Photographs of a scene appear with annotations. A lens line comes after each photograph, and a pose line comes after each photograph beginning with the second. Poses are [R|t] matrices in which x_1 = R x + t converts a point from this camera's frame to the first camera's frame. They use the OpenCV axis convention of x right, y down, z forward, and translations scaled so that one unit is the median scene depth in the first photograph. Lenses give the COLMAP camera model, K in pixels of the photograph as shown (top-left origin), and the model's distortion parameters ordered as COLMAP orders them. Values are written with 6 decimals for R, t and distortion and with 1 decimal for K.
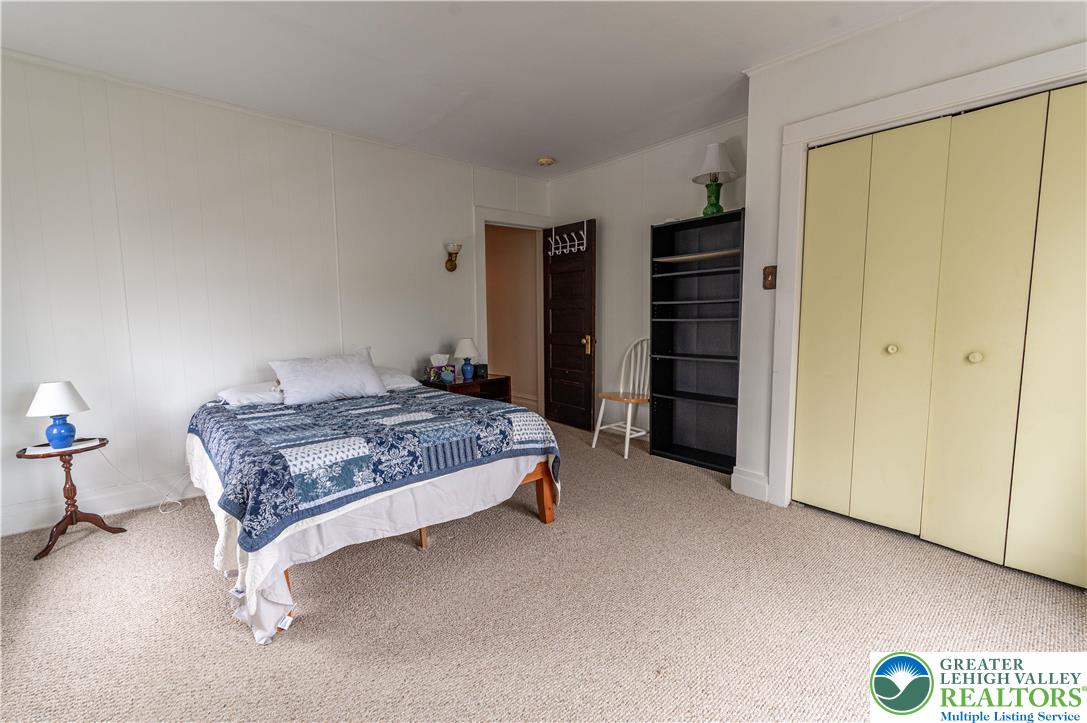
lens RADIAL K [[471.7, 0, 540.6], [0, 471.7, 359.1], [0, 0, 1]] dist [0.003866, -0.002487]
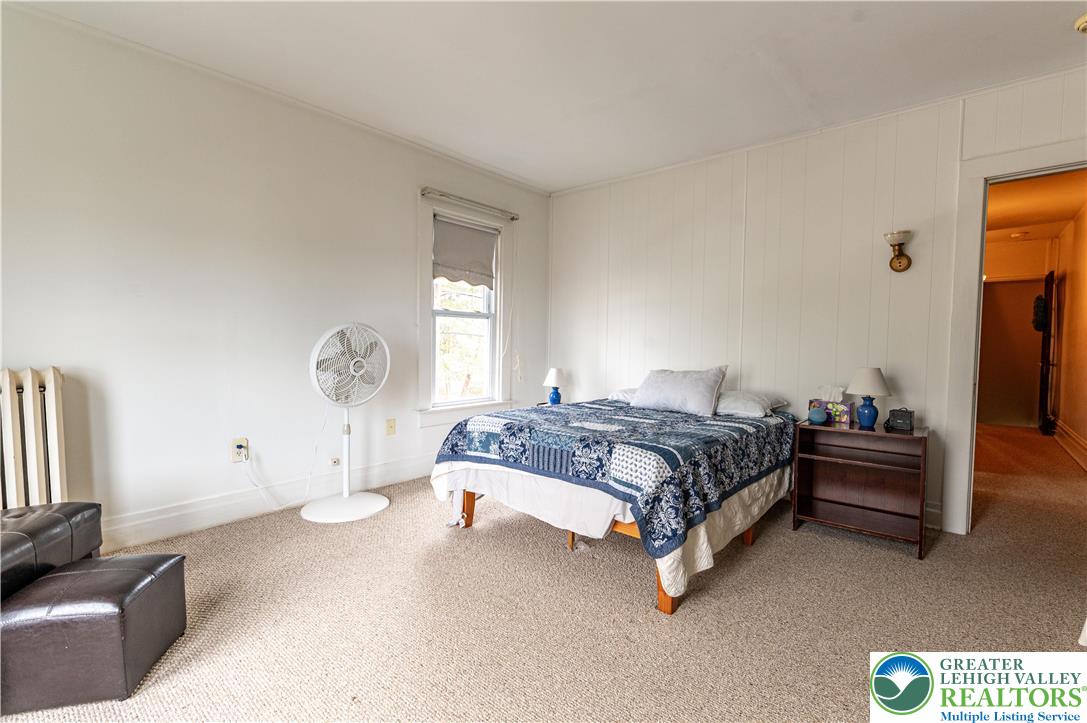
lens RADIAL K [[471.7, 0, 545.2], [0, 471.7, 362.8], [0, 0, 1]] dist [0.003866, -0.002487]
pose [[0.144777, 0.062314, -0.987500, 0.824705], [-0.108512, 0.992995, 0.046752, -0.058349], [0.983496, 0.100387, 0.150525, 0.811614]]
